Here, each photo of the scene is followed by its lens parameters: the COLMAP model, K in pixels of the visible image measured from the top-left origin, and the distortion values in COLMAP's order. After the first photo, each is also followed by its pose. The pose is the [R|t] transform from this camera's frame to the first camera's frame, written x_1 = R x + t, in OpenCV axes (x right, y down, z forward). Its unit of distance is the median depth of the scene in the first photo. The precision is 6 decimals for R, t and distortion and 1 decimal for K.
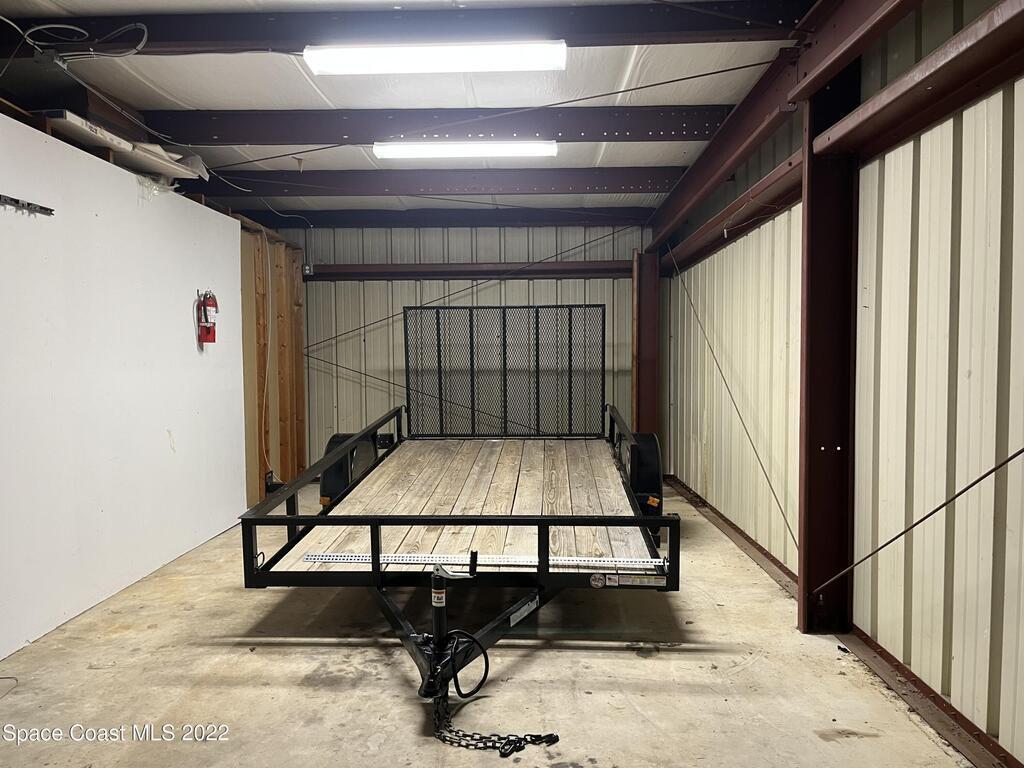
lens RADIAL K [[783.0, 0, 509.1], [0, 783.0, 388.2], [0, 0, 1]] dist [0.056322, -0.061656]
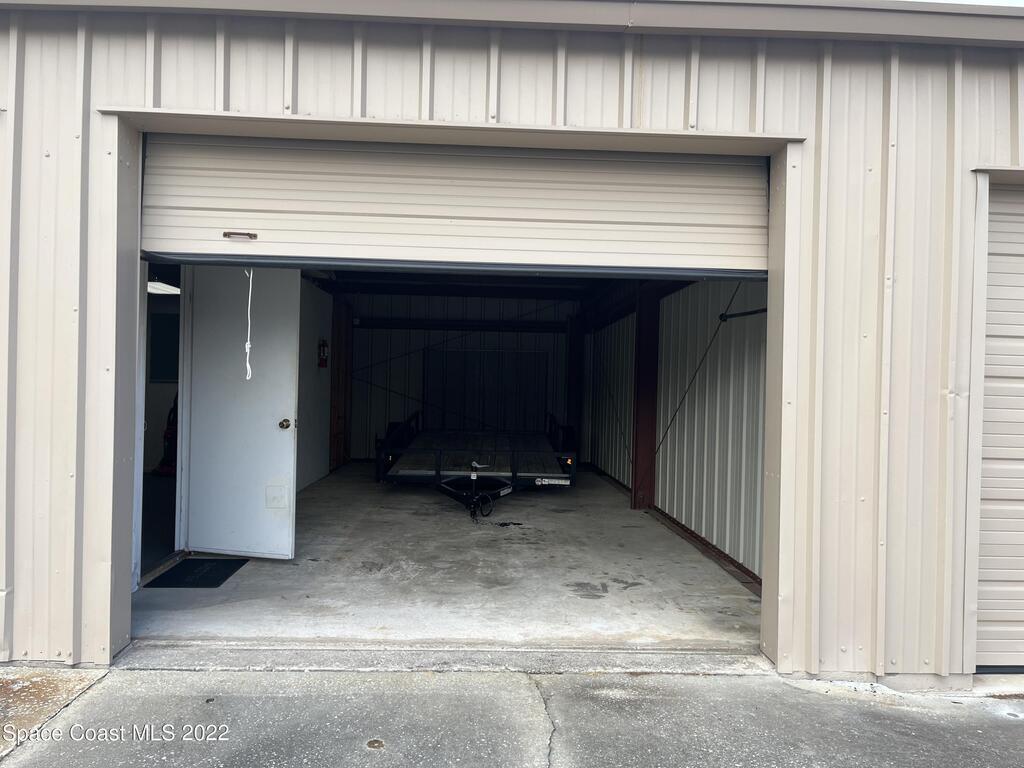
lens RADIAL K [[737.3, 0, 508.4], [0, 737.3, 389.7], [0, 0, 1]] dist [0.023142, -0.011495]
pose [[0.997779, 0.024723, 0.061851, -0.047044], [-0.022768, 0.999225, -0.032117, 0.024065], [-0.062597, 0.030637, 0.997569, -0.472406]]
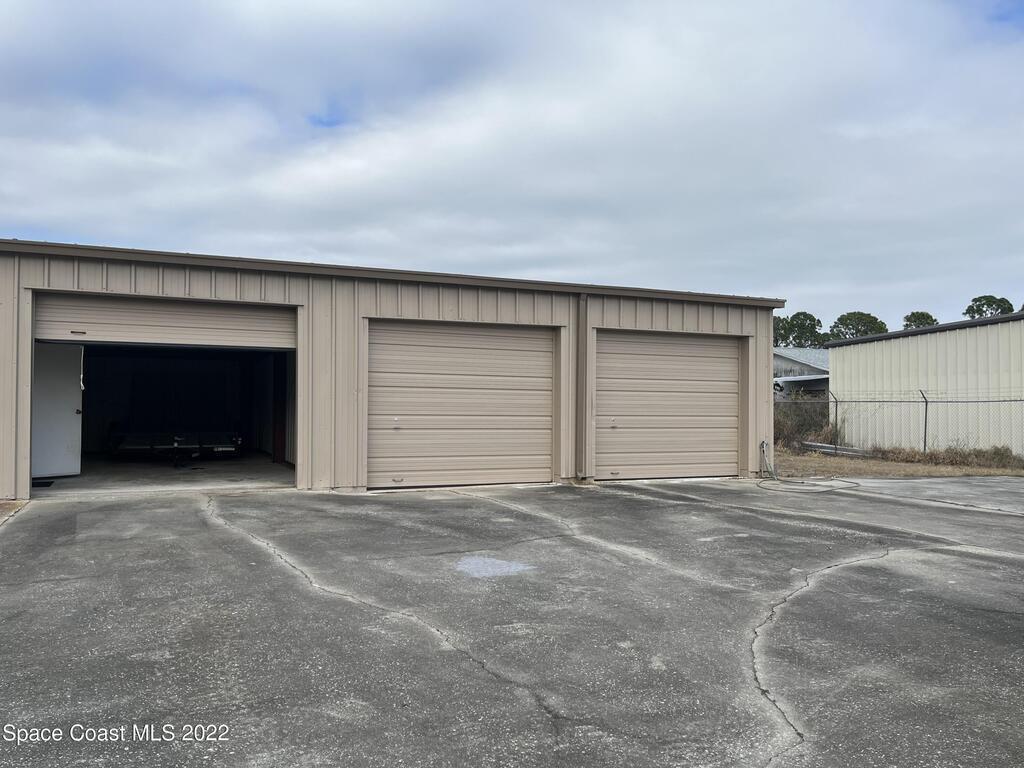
lens RADIAL K [[783.0, 0, 518.8], [0, 783.0, 380.5], [0, 0, 1]] dist [0.056322, -0.061656]
pose [[0.904300, 0.021385, 0.426362, -0.118740], [0.012690, 0.996956, -0.076920, 0.147008], [-0.426709, 0.074969, 0.901276, -2.065459]]
